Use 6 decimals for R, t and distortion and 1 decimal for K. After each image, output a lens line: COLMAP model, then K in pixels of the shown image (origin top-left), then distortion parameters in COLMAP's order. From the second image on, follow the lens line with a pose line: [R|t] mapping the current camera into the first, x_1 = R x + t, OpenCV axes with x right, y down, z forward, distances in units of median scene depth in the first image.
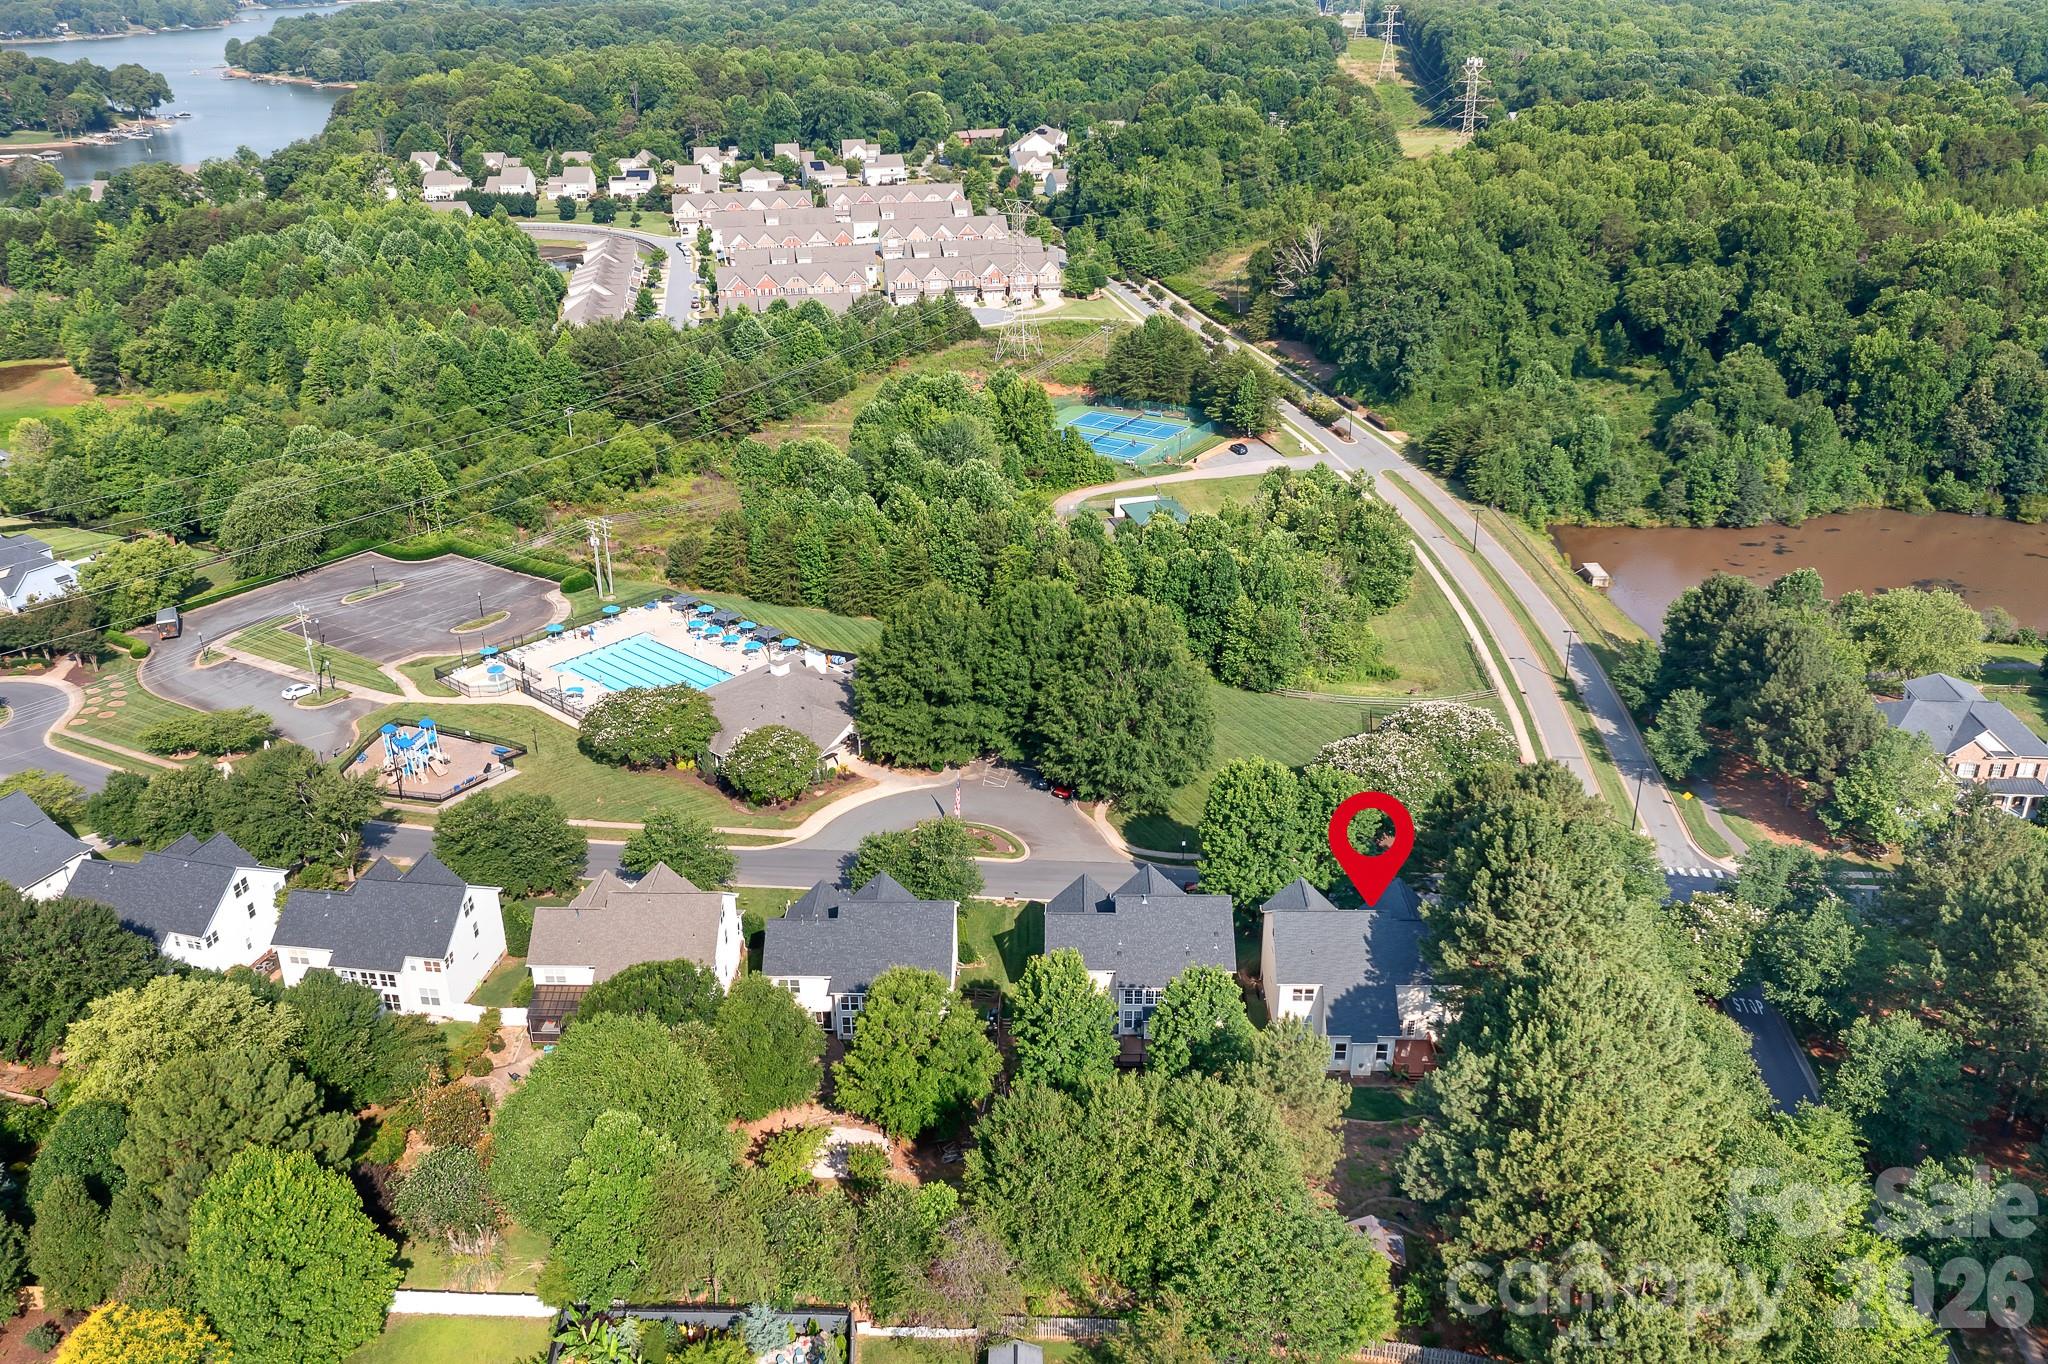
lens RADIAL K [[1634.6, 0, 1025.2], [0, 1634.6, 681.5], [0, 0, 1]] dist [-0.010996, 0.010252]
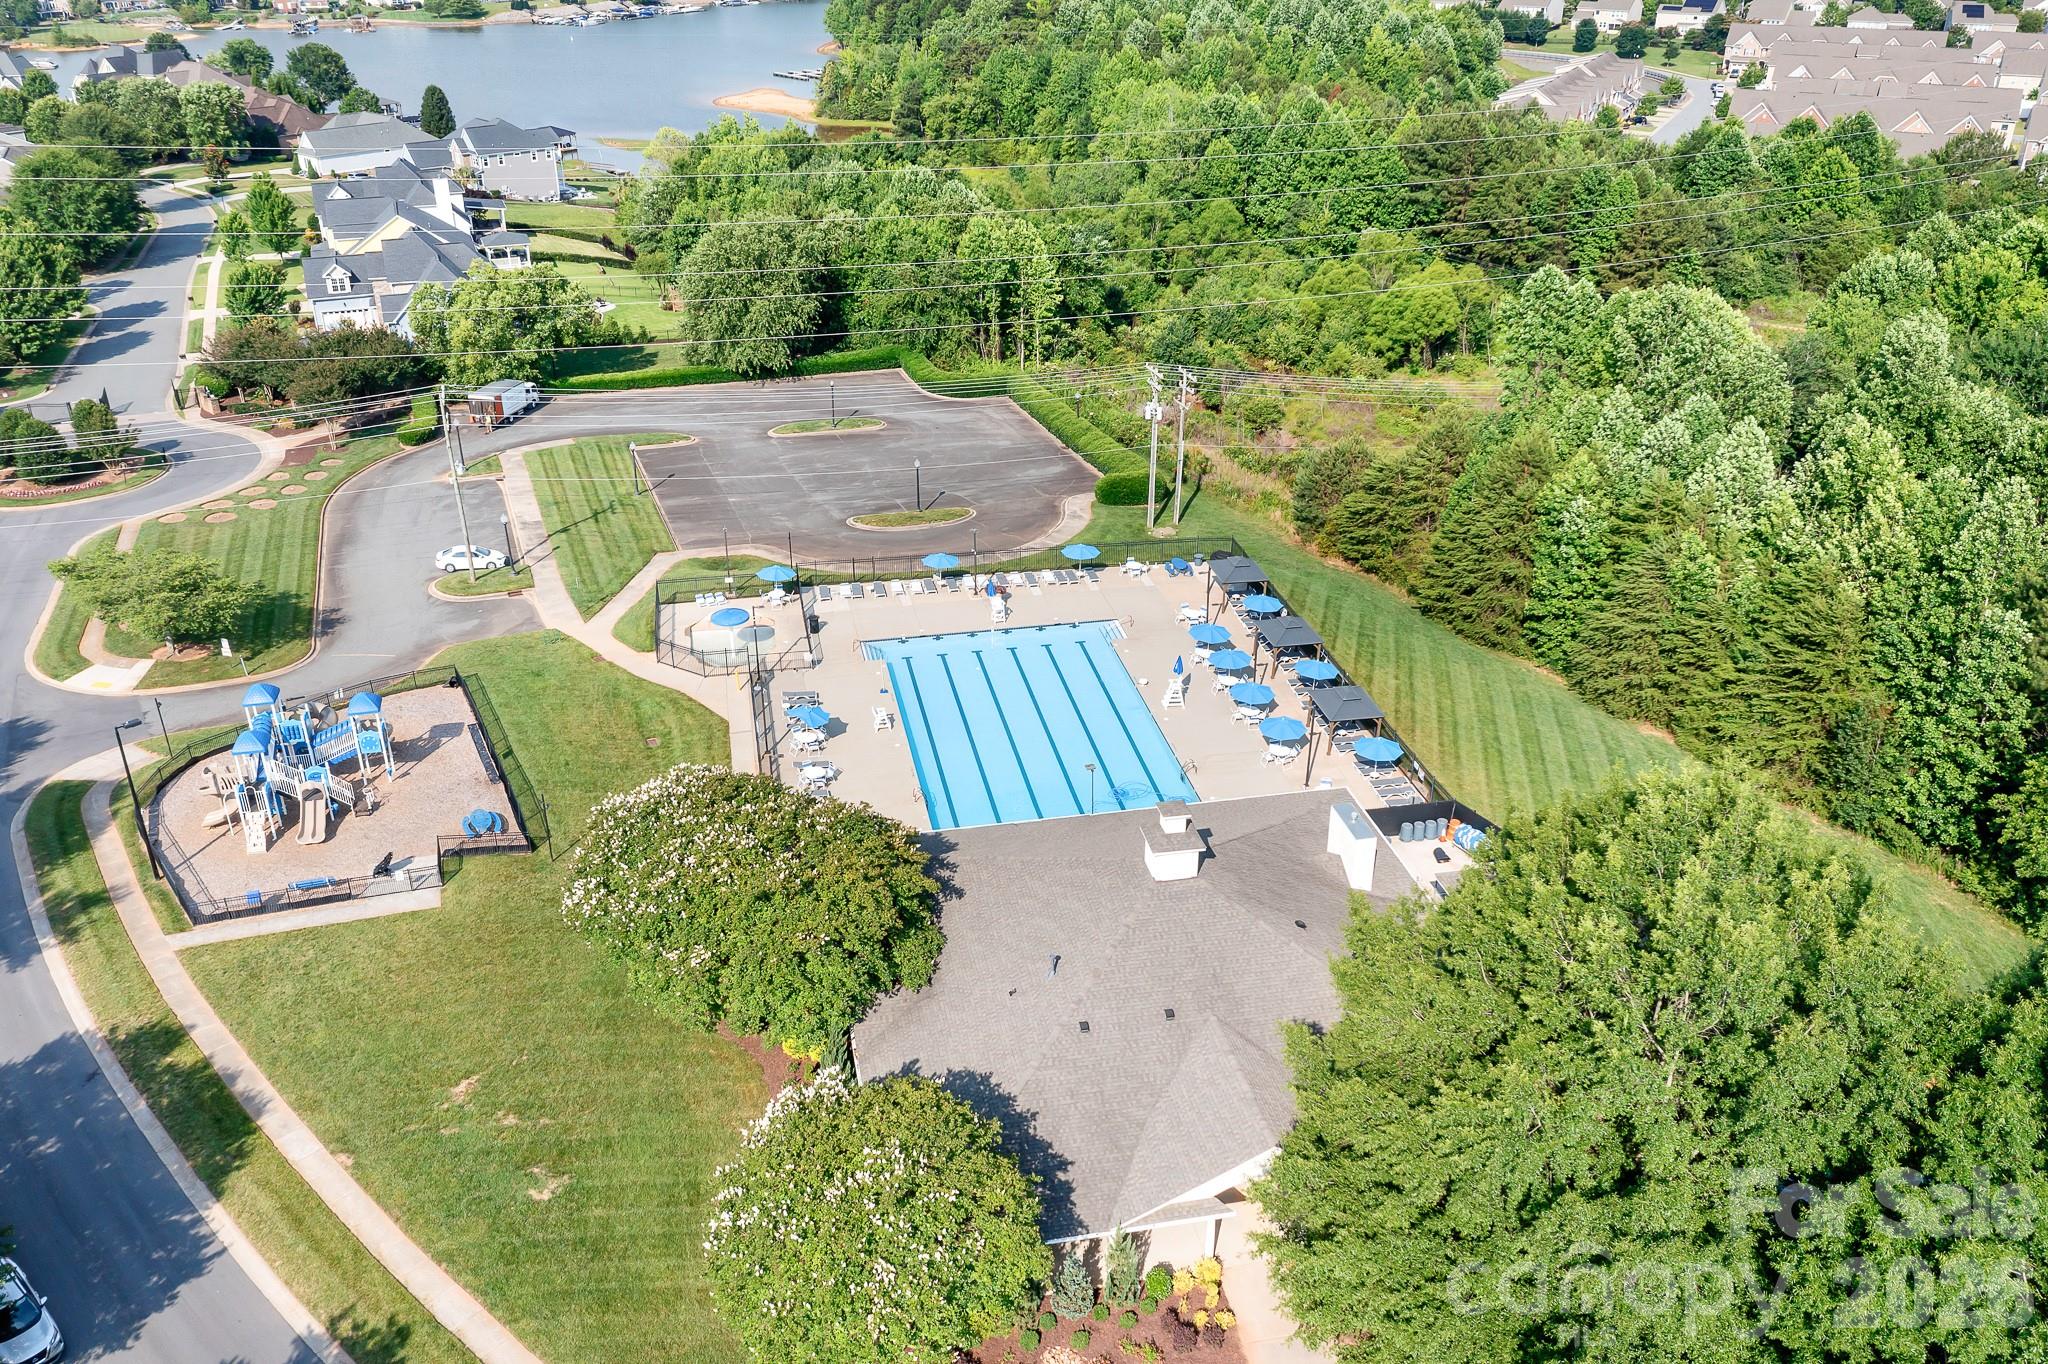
lens RADIAL K [[1634.6, 0, 1023.1], [0, 1634.6, 679.8], [0, 0, 1]] dist [-0.010996, 0.010252]
pose [[0.800261, 0.277685, -0.531482, -0.010167], [-0.257988, 0.959532, 0.112873, -0.041927], [0.541318, 0.046788, 0.839515, 0.446429]]
